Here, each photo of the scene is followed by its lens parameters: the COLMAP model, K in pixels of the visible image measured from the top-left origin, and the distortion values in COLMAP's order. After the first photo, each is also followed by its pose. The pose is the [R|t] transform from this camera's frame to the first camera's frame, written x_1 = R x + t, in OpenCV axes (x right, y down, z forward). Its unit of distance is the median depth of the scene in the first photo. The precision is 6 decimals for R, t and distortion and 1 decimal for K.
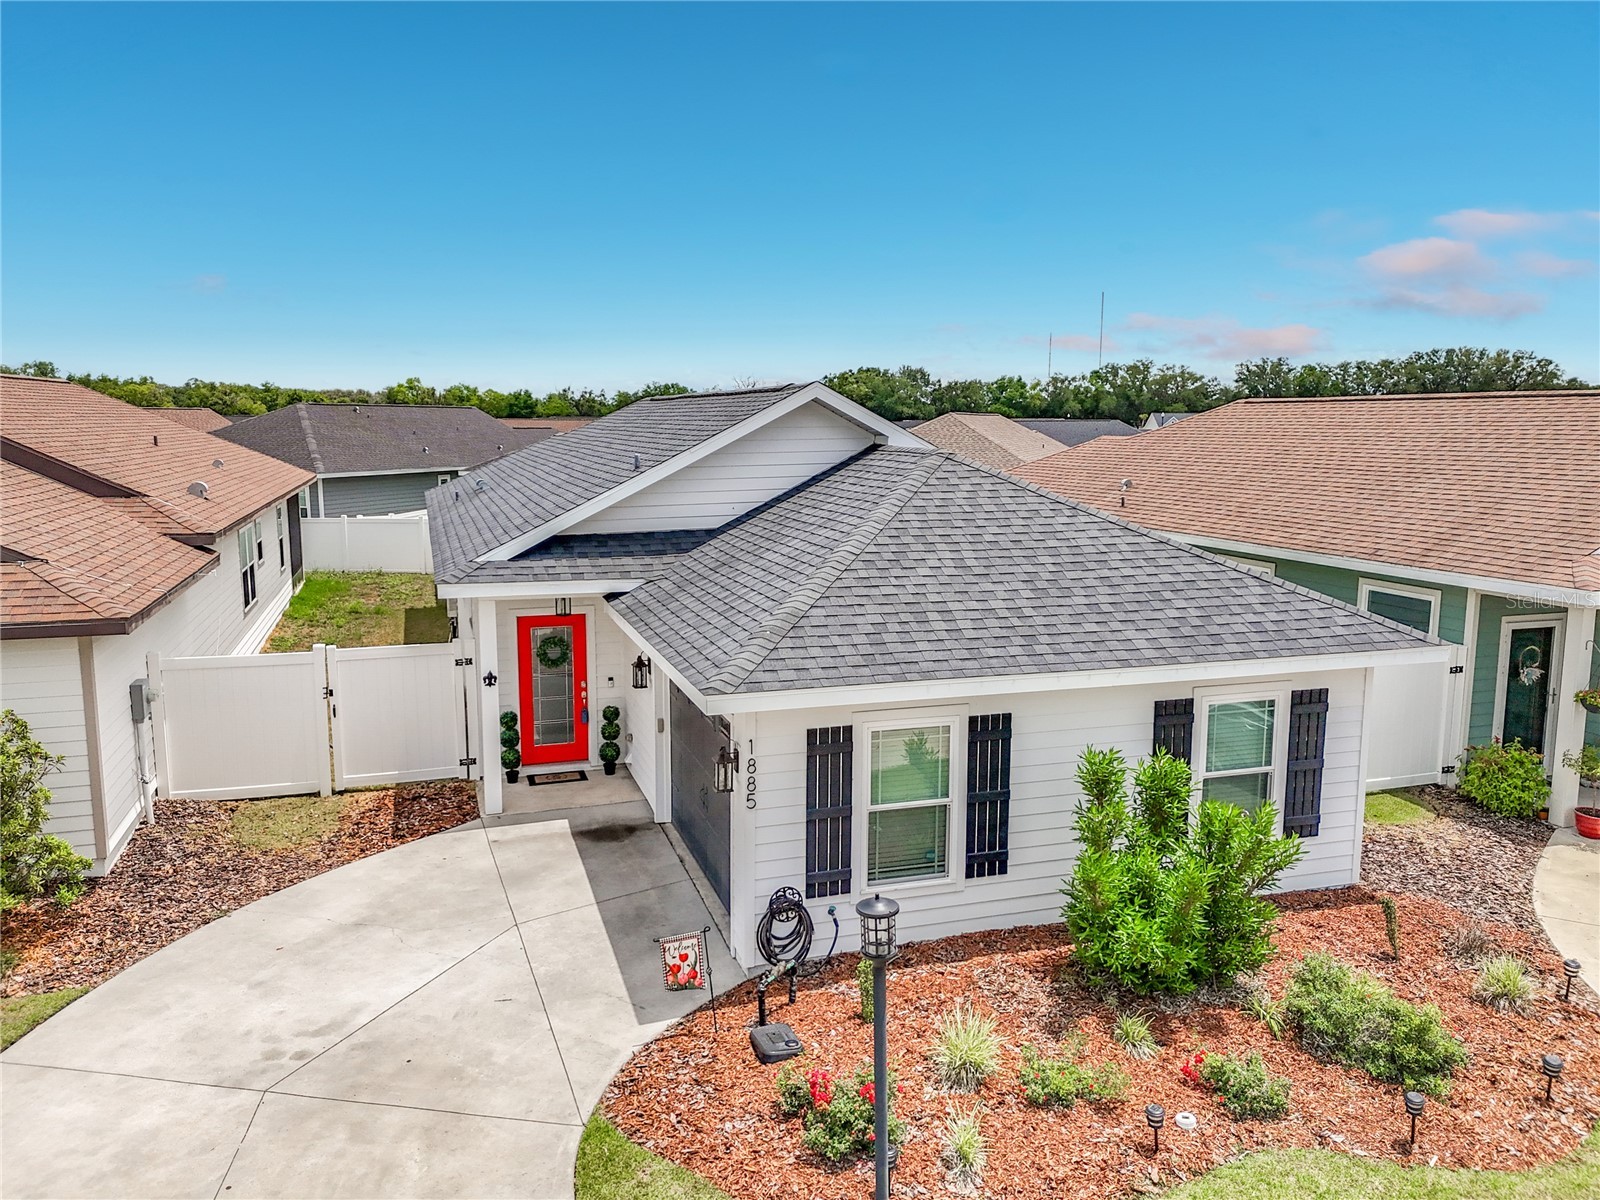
lens RADIAL K [[1168.4, 0, 800.0], [0, 1168.4, 600.0], [0, 0, 1]] dist [0.075844, -0.075883]
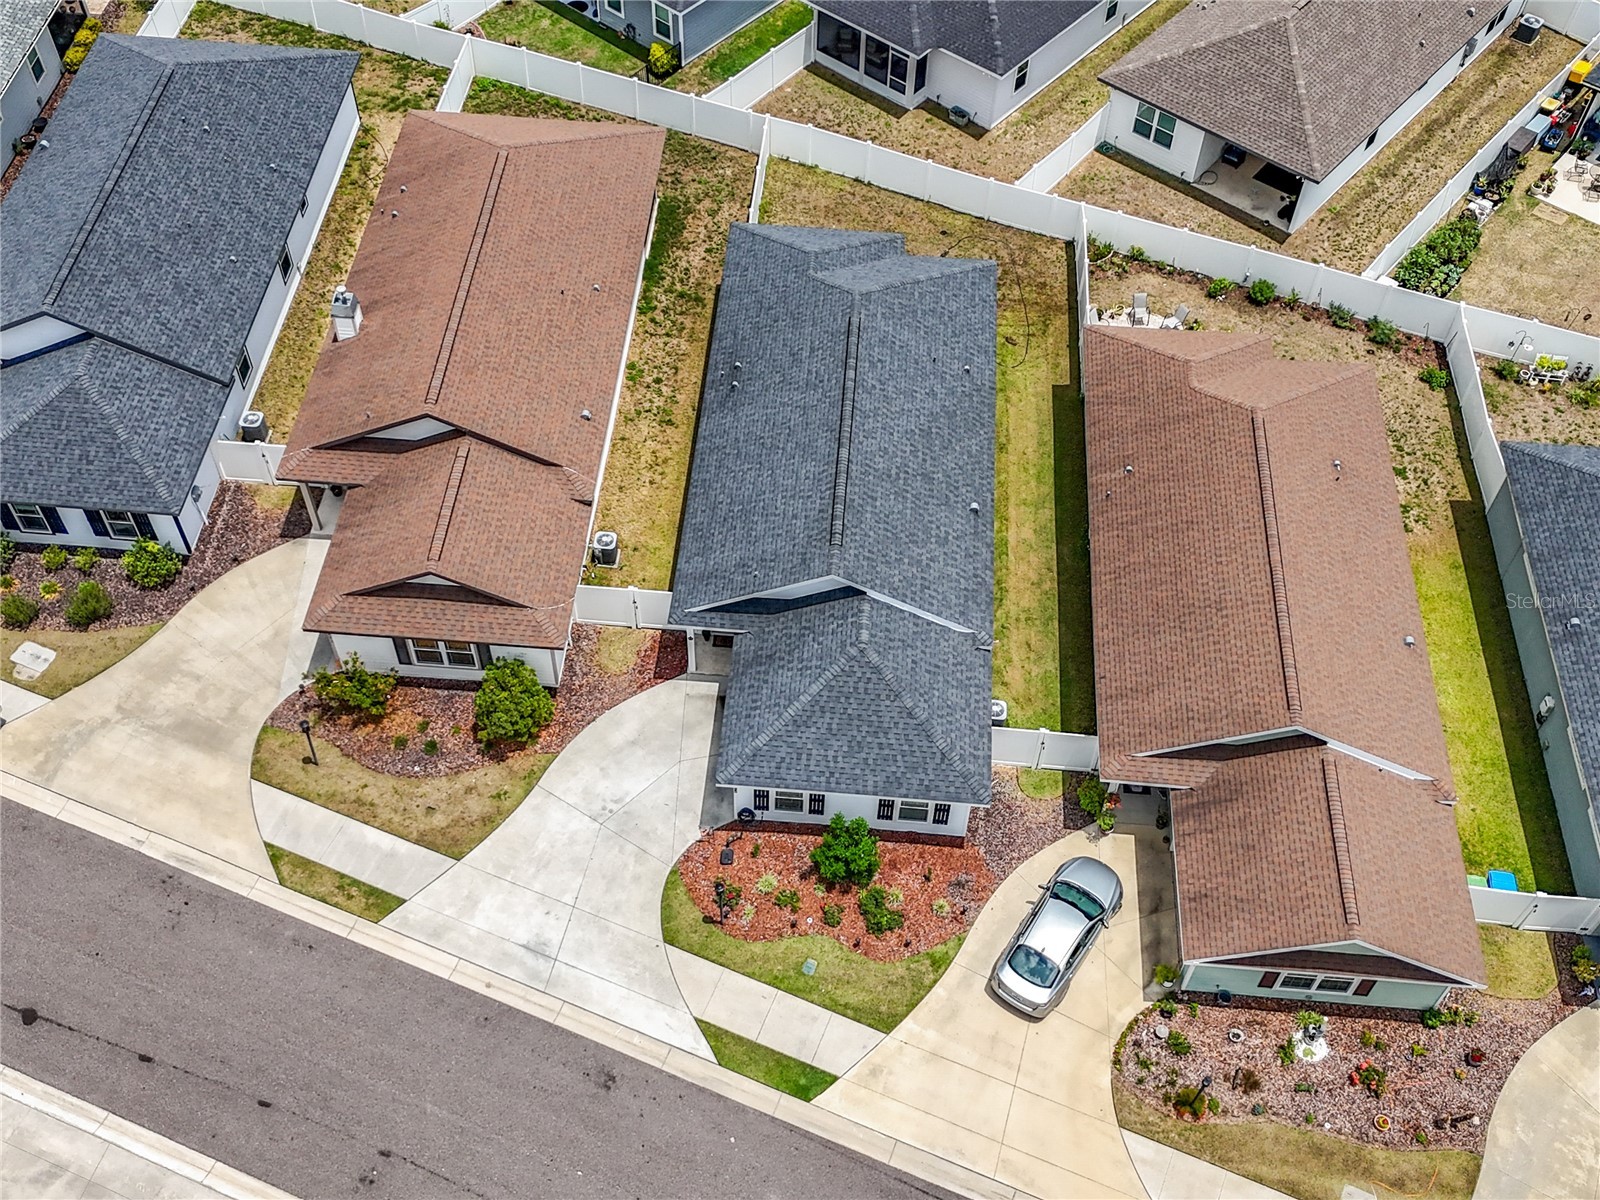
lens RADIAL K [[1622.4, 0, 800.0], [0, 1622.4, 600.0], [0, 0, 1]] dist [0.140207, -0.329350]
pose [[0.925346, 0.307822, -0.221313, 0.882143], [-0.073513, 0.718355, 0.691782, -3.078233], [0.371927, -0.623869, 0.687356, -1.566621]]
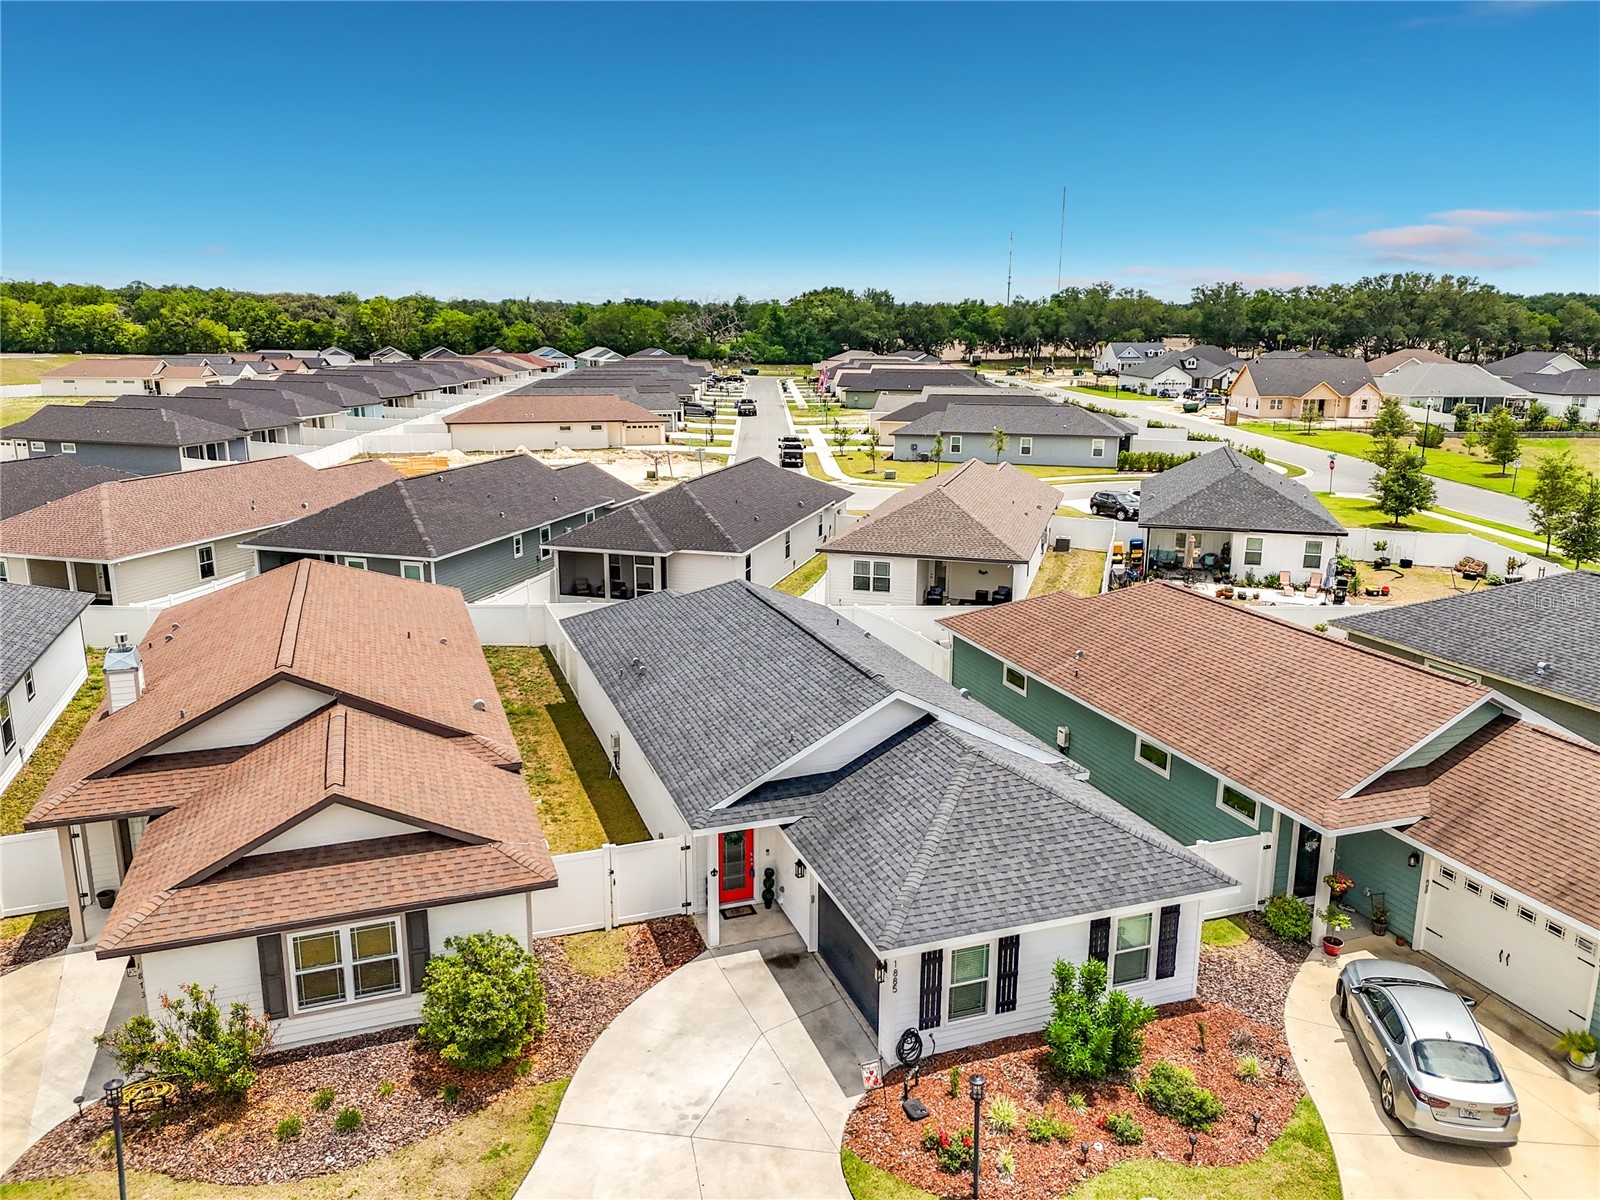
lens RADIAL K [[1168.4, 0, 800.0], [0, 1168.4, 600.0], [0, 0, 1]] dist [0.075844, -0.075883]
pose [[0.999340, -0.004972, 0.035977, -0.257847], [0.001853, 0.996274, 0.086222, -0.633658], [-0.036272, -0.086098, 0.995626, -0.917777]]
